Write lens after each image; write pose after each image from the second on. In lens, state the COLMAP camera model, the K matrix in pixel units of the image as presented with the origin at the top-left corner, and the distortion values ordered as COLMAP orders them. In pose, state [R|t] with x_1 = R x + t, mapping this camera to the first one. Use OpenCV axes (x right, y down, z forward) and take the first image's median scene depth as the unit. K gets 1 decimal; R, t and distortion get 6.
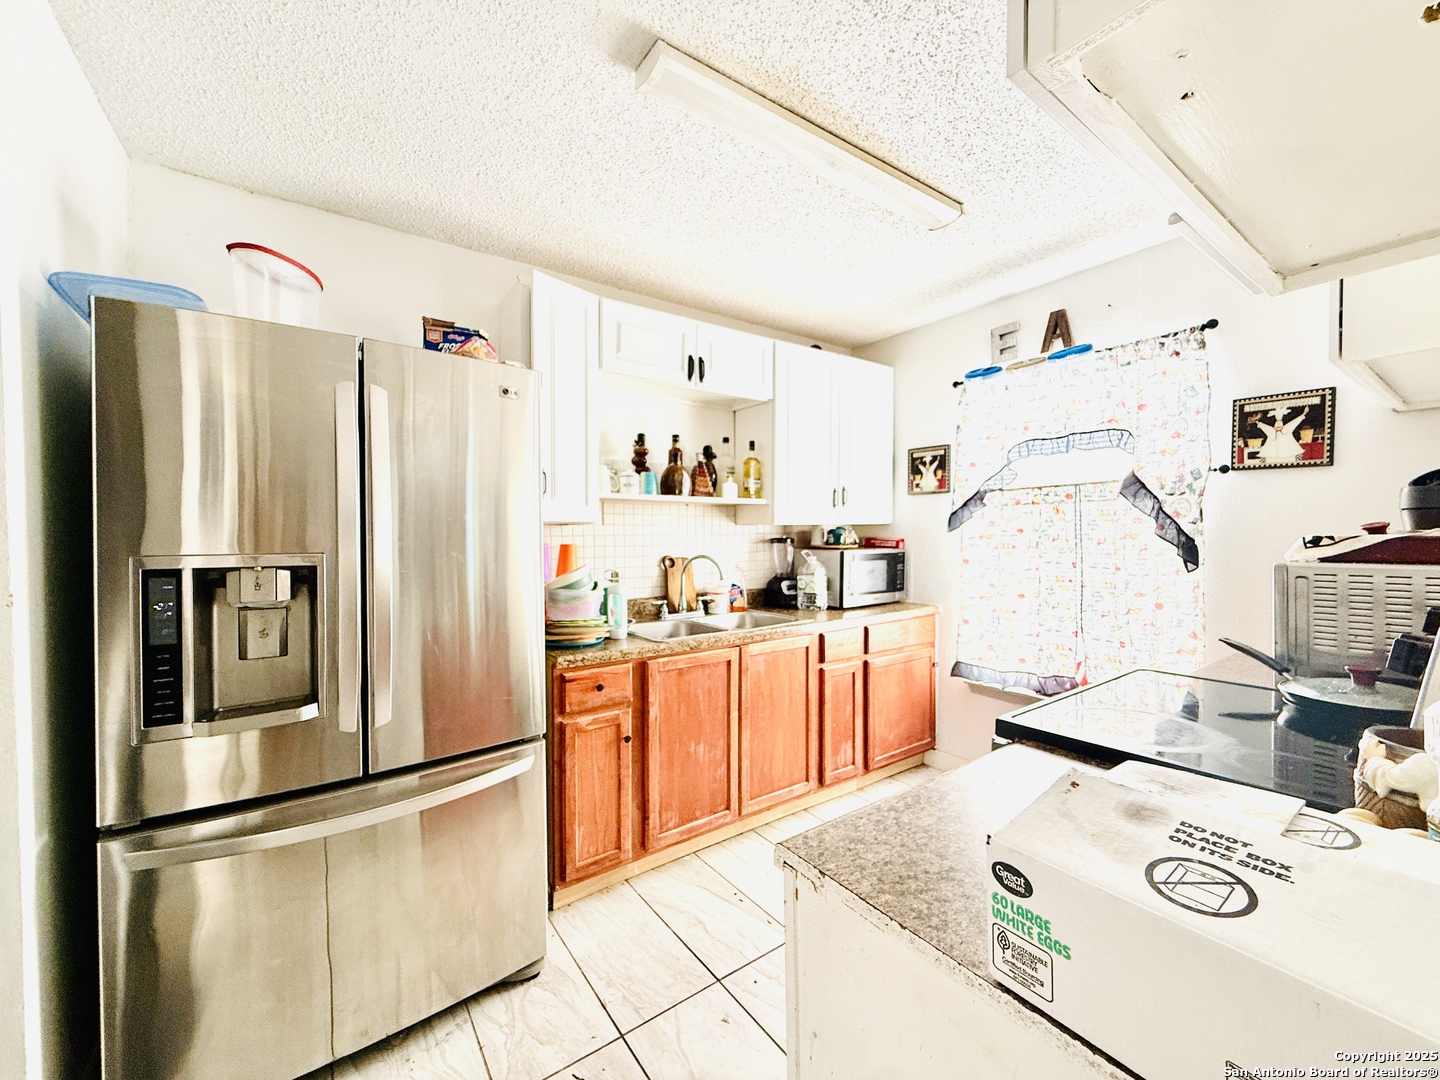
lens RADIAL K [[569.1, 0, 715.0], [0, 569.1, 535.9], [0, 0, 1]] dist [0.000764, 0.000131]
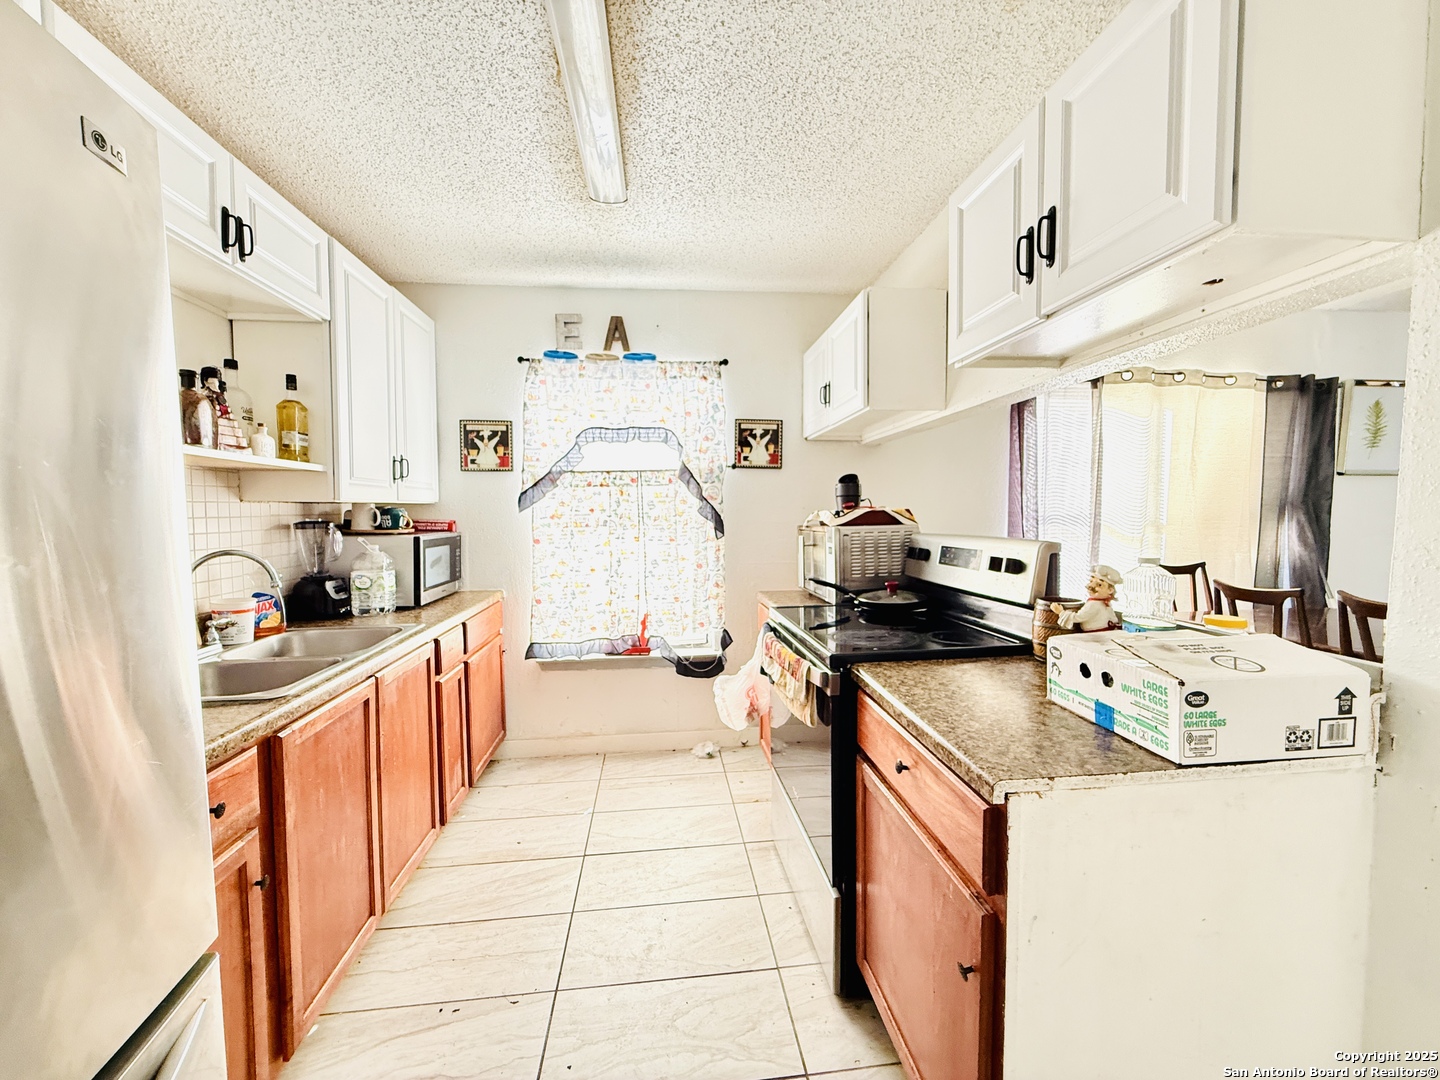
lens RADIAL K [[569.1, 0, 715.7], [0, 569.1, 539.8], [0, 0, 1]] dist [0.000764, 0.000131]
pose [[0.490904, -0.042520, 0.870175, -0.297816], [0.016050, 0.999080, 0.039764, 0.007471], [-0.871066, -0.005553, 0.491135, 0.258952]]
